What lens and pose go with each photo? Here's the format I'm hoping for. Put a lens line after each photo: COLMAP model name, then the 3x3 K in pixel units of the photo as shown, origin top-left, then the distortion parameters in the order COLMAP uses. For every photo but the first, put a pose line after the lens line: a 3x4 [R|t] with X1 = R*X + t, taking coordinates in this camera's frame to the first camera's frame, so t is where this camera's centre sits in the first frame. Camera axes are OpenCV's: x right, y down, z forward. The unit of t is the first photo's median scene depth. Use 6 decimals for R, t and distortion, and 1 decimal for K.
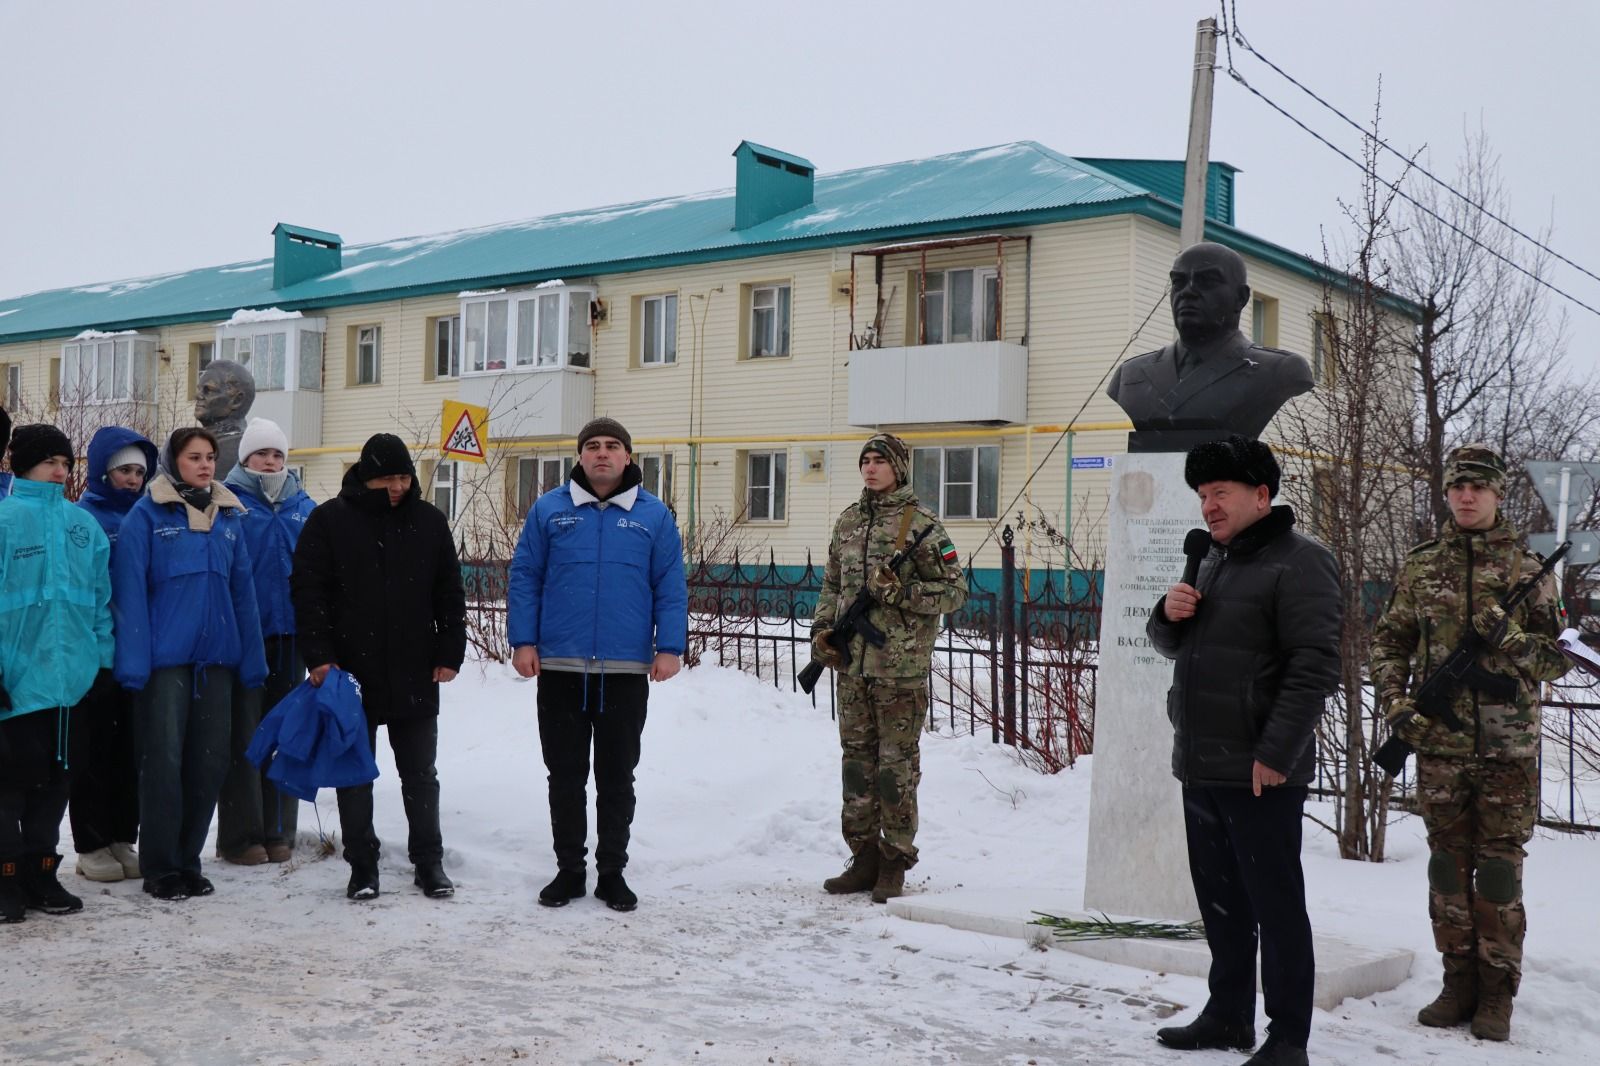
lens RADIAL K [[1814.4, 0, 811.2], [0, 1814.4, 541.7], [0, 0, 1]] dist [-0.082232, 0.383936]
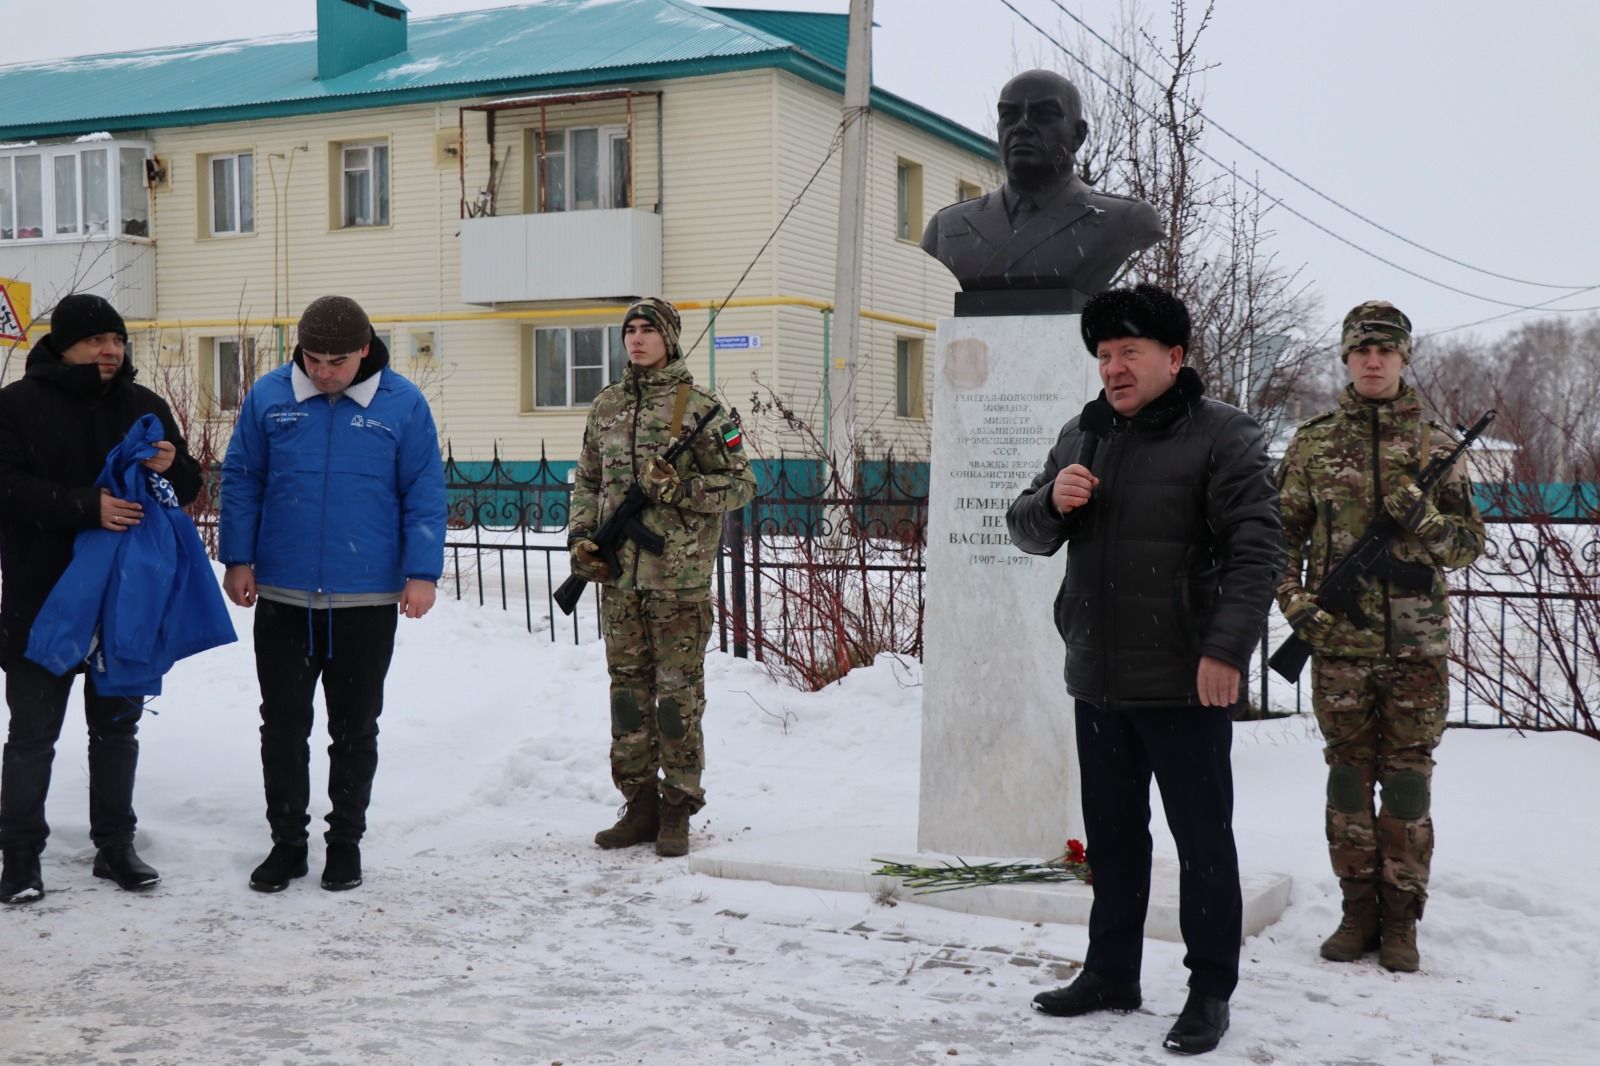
lens RADIAL K [[1944.0, 0, 812.1], [0, 1944.0, 538.3], [0, 0, 1]] dist [-0.048072, 0.382462]
pose [[0.976247, -0.030844, 0.214453, -0.020378], [0.019080, 0.998208, 0.056711, 0.000397], [-0.215818, -0.051272, 0.975086, 0.026610]]
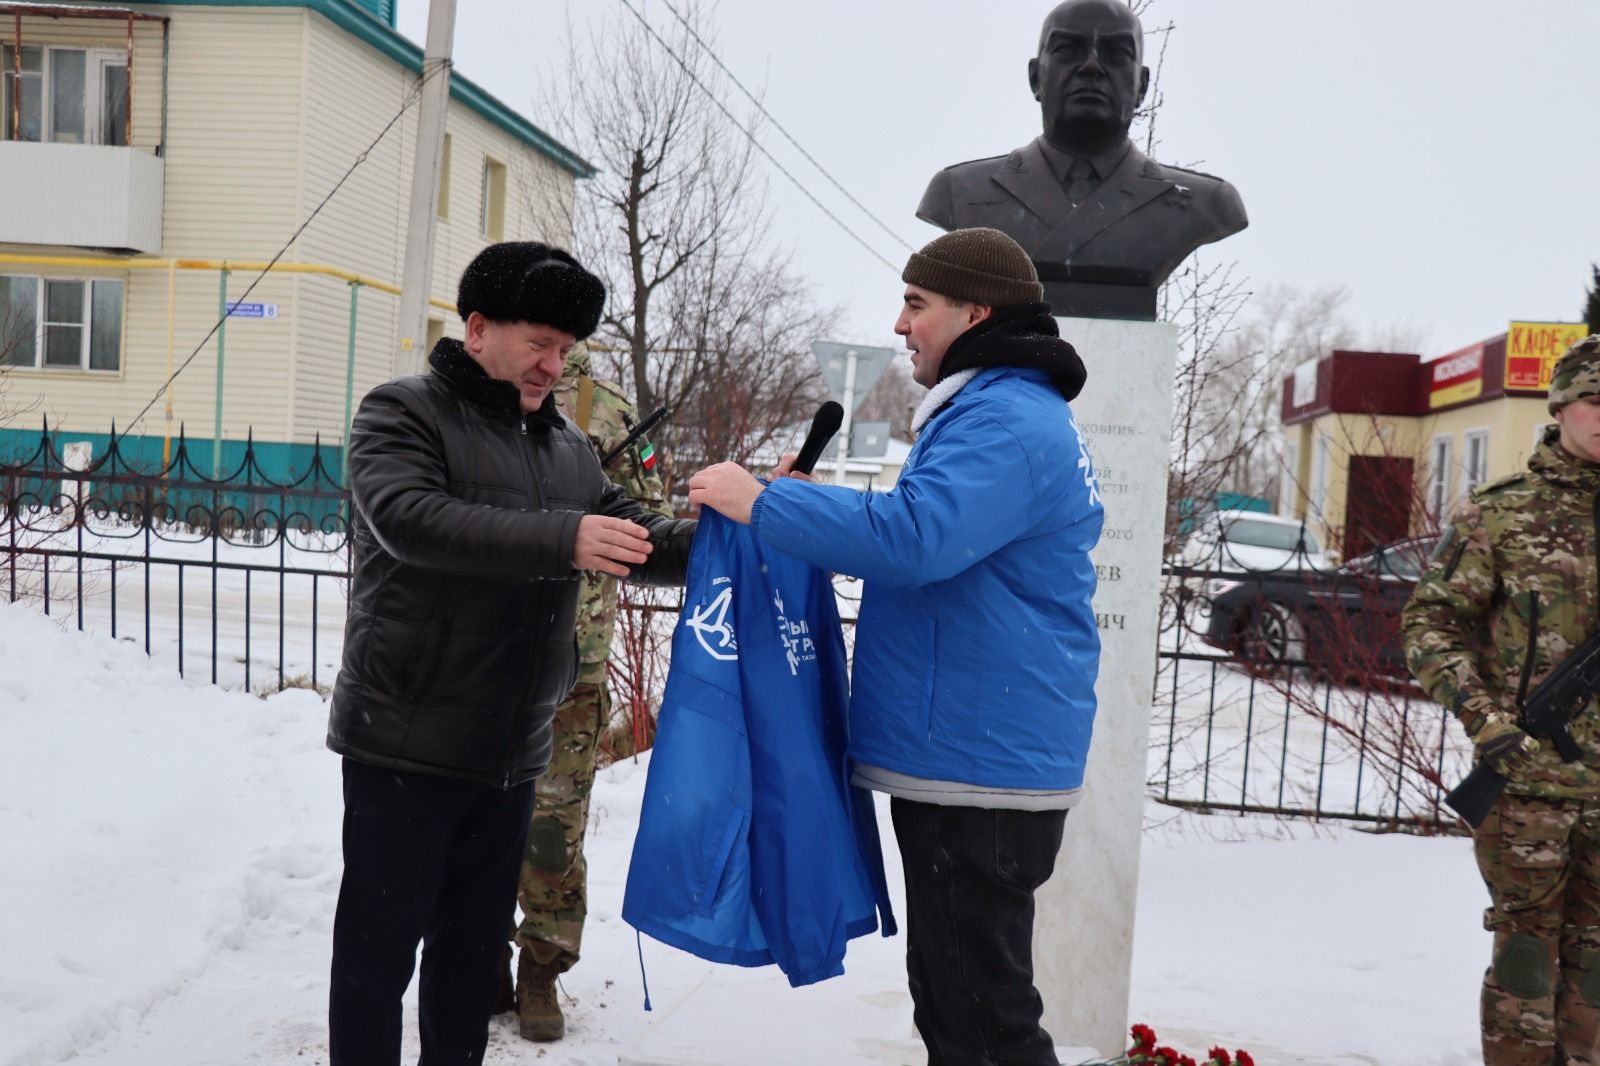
lens RADIAL K [[1944.0, 0, 812.1], [0, 1944.0, 538.3], [0, 0, 1]] dist [-0.048072, 0.382462]
pose [[0.873689, 0.009141, 0.486398, -0.047081], [-0.042267, 0.997469, 0.057176, -0.001515], [-0.484645, -0.070513, 0.871864, 0.098007]]
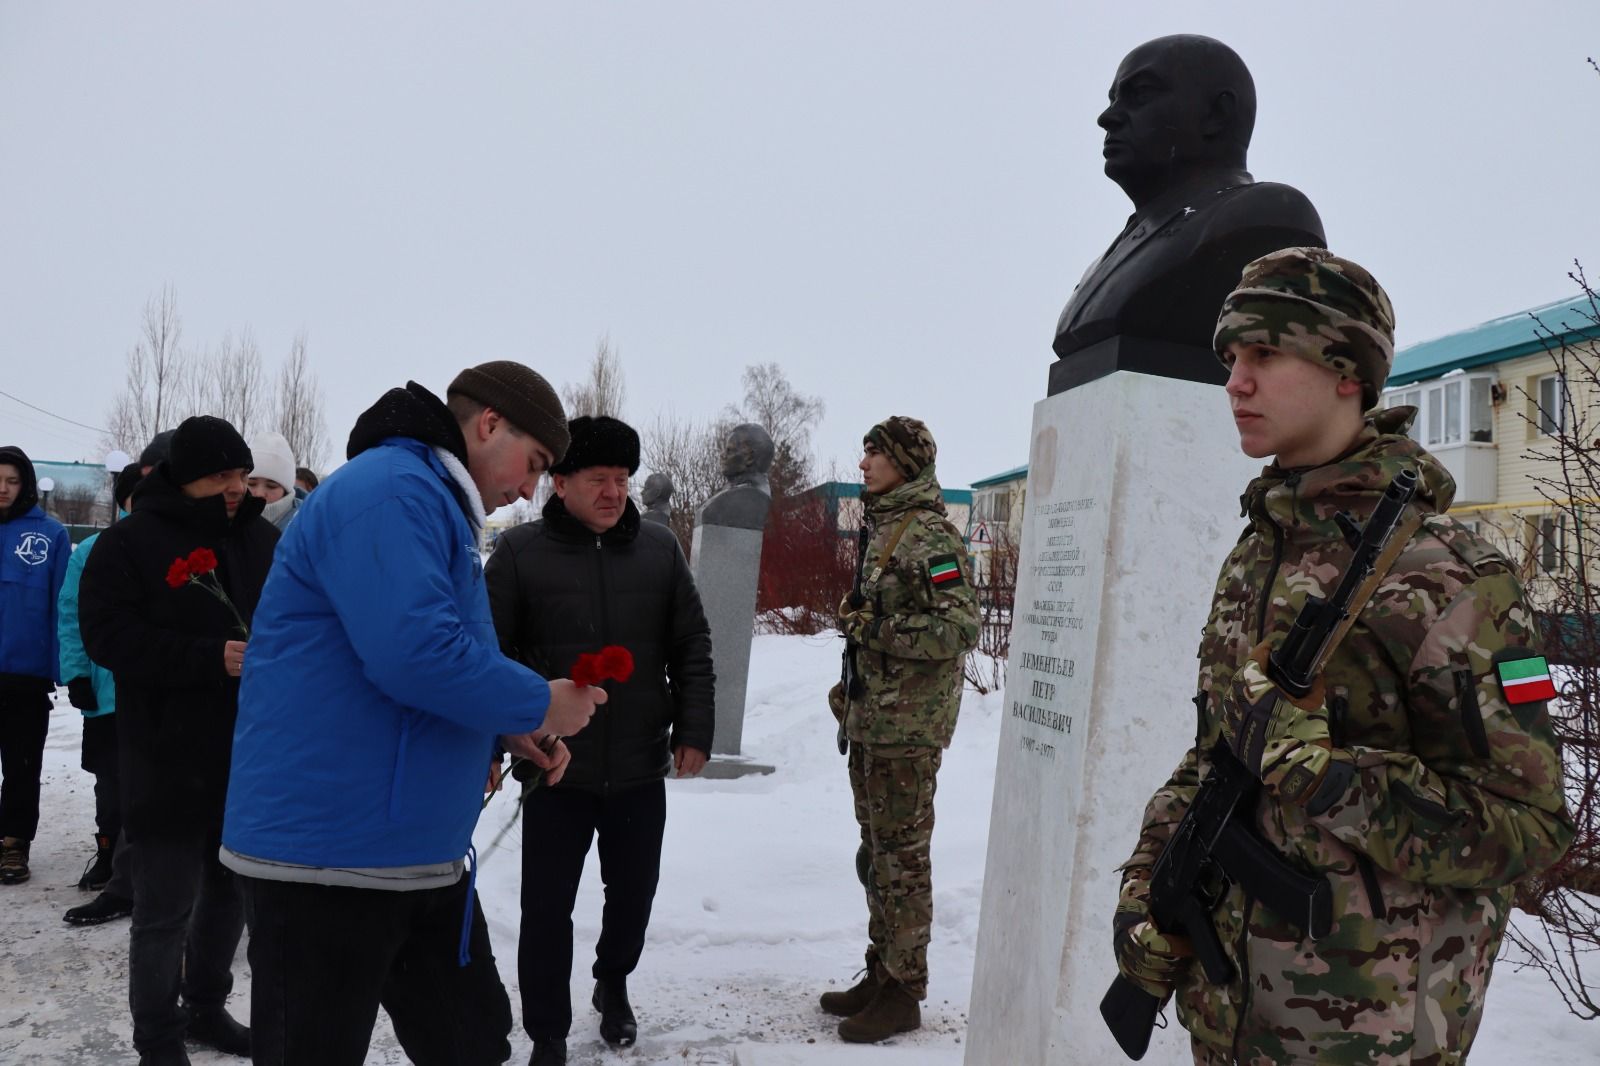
lens RADIAL K [[1301.7, 0, 794.7], [0, 1301.7, 538.3], [0, 0, 1]] dist [-0.177026, 0.140092]
pose [[0.743922, -0.026641, -0.667736, 0.090485], [-0.005306, 0.998938, -0.045767, 0.004090], [0.668246, 0.037590, 0.742990, 0.140659]]
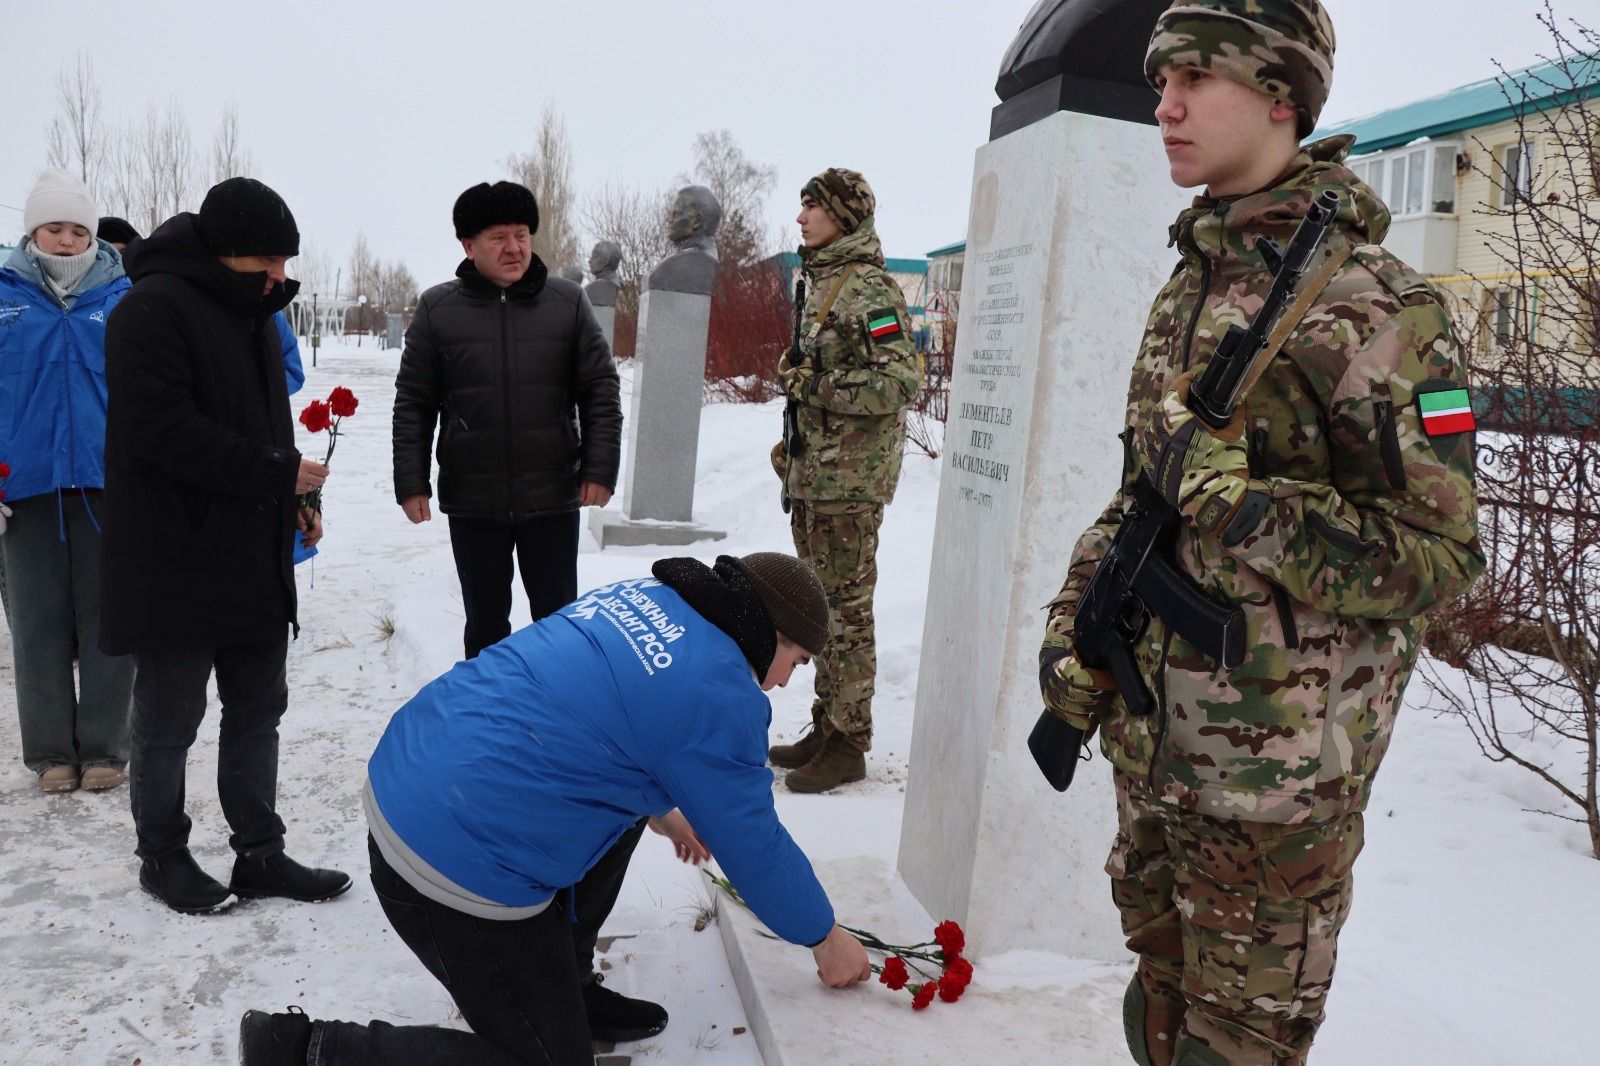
lens RADIAL K [[1301.7, 0, 794.7], [0, 1301.7, 538.3], [0, 0, 1]] dist [-0.177026, 0.140092]
pose [[0.766198, 0.076572, -0.638026, 0.091119], [0.008335, 0.991608, 0.129015, 0.005558], [0.642551, -0.104169, 0.759129, 0.142310]]
